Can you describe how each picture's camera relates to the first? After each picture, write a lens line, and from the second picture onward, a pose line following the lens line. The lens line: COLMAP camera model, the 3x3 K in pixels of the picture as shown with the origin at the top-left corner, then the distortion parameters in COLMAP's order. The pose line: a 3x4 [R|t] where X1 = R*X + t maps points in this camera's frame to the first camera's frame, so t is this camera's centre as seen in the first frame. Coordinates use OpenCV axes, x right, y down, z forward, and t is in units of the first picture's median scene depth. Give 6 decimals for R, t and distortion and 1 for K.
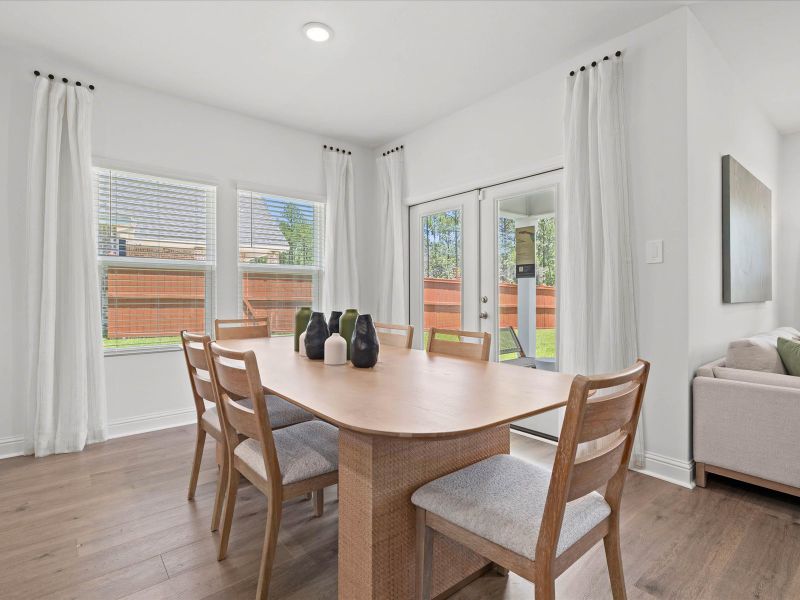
lens RADIAL K [[406.2, 0, 397.2], [0, 406.2, 300.6], [0, 0, 1]] dist [-0.002080, 0.000242]
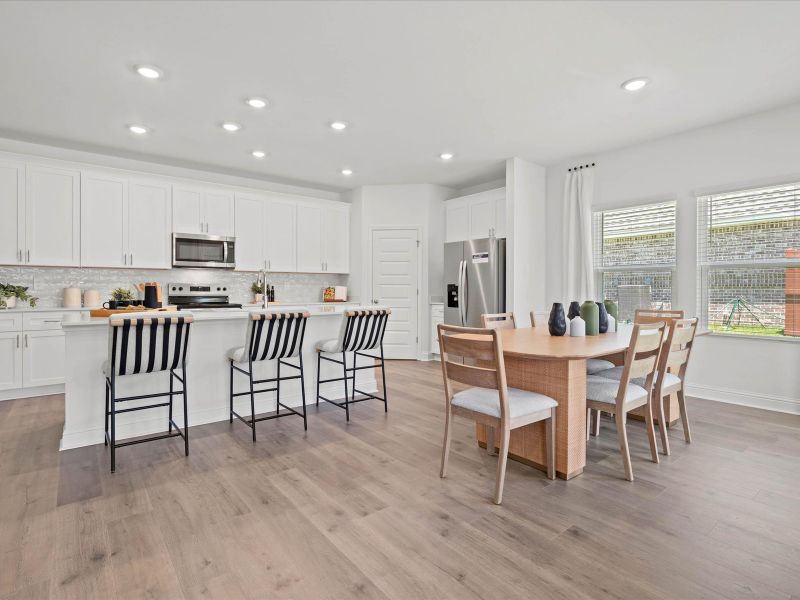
lens RADIAL K [[415.9, 0, 403.4], [0, 415.9, 292.8], [0, 0, 1]] dist [-0.000704, 0.000294]
pose [[-0.010970, 0.004818, -0.999928, 0.922130], [-0.016134, 0.999857, 0.004994, -0.001997], [0.999810, 0.016187, -0.010890, 0.248103]]
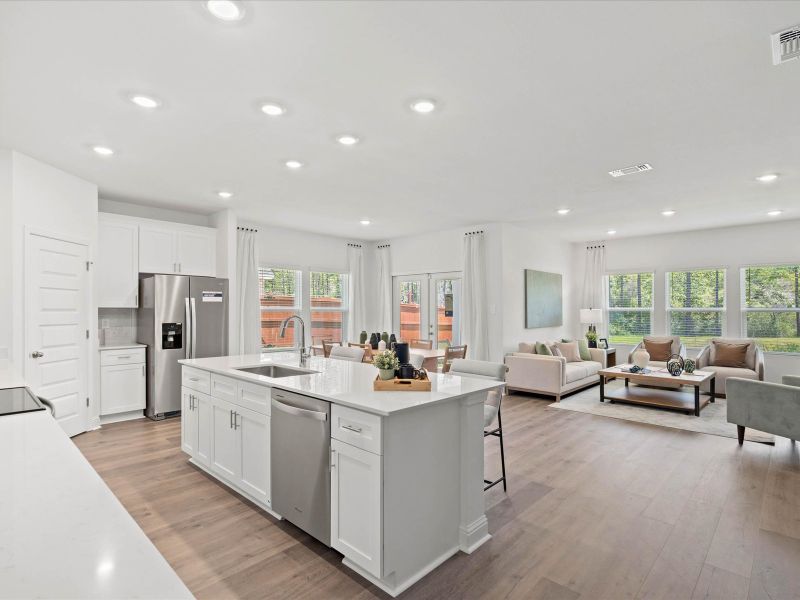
lens RADIAL K [[410.4, 0, 397.4], [0, 410.4, 312.8], [0, 0, 1]] dist [0.002826, 0.001680]
pose [[0.992347, -0.000198, 0.123479, -0.260455], [0.001089, 0.999974, -0.007152, -0.064670], [-0.123475, 0.007232, 0.992321, -1.279911]]
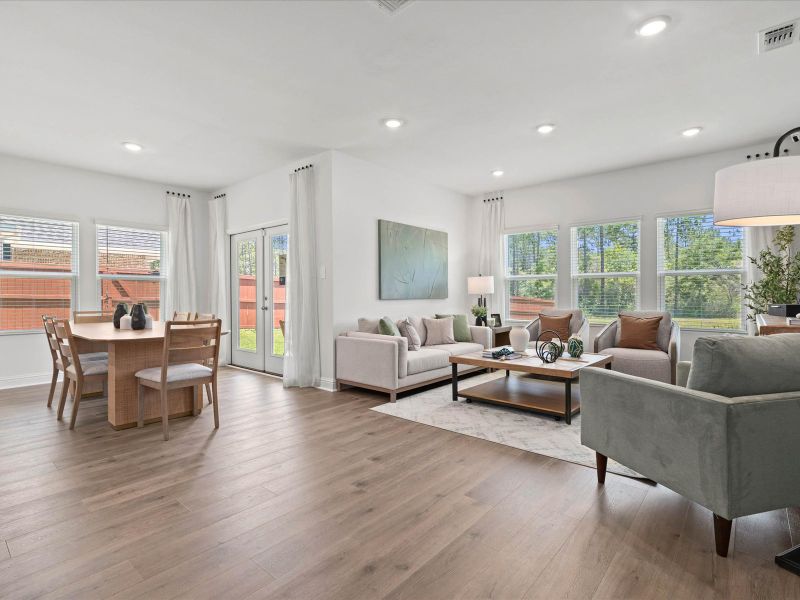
lens RADIAL K [[406.2, 0, 397.2], [0, 406.2, 300.6], [0, 0, 1]] dist [-0.002080, 0.000242]
pose [[0.985524, -0.005897, 0.169434, 0.520102], [0.006087, 0.999981, -0.000602, 0.012795], [-0.169427, 0.001625, 0.985541, -0.762592]]
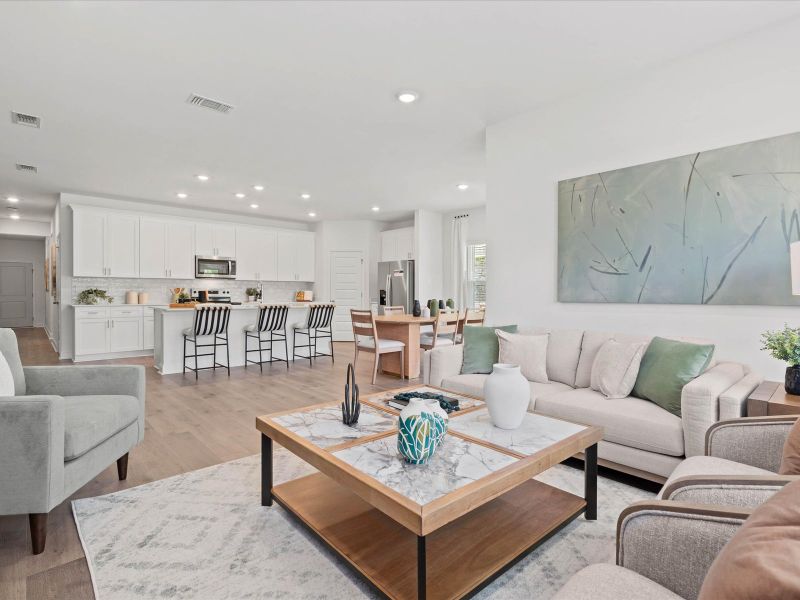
lens RADIAL K [[406.2, 0, 397.2], [0, 406.2, 300.6], [0, 0, 1]] dist [-0.002080, 0.000242]
pose [[0.048581, 0.015998, -0.998691, 1.829444], [-0.018745, 0.999710, 0.015103, -0.004130], [0.998643, 0.017986, 0.048867, 0.415209]]
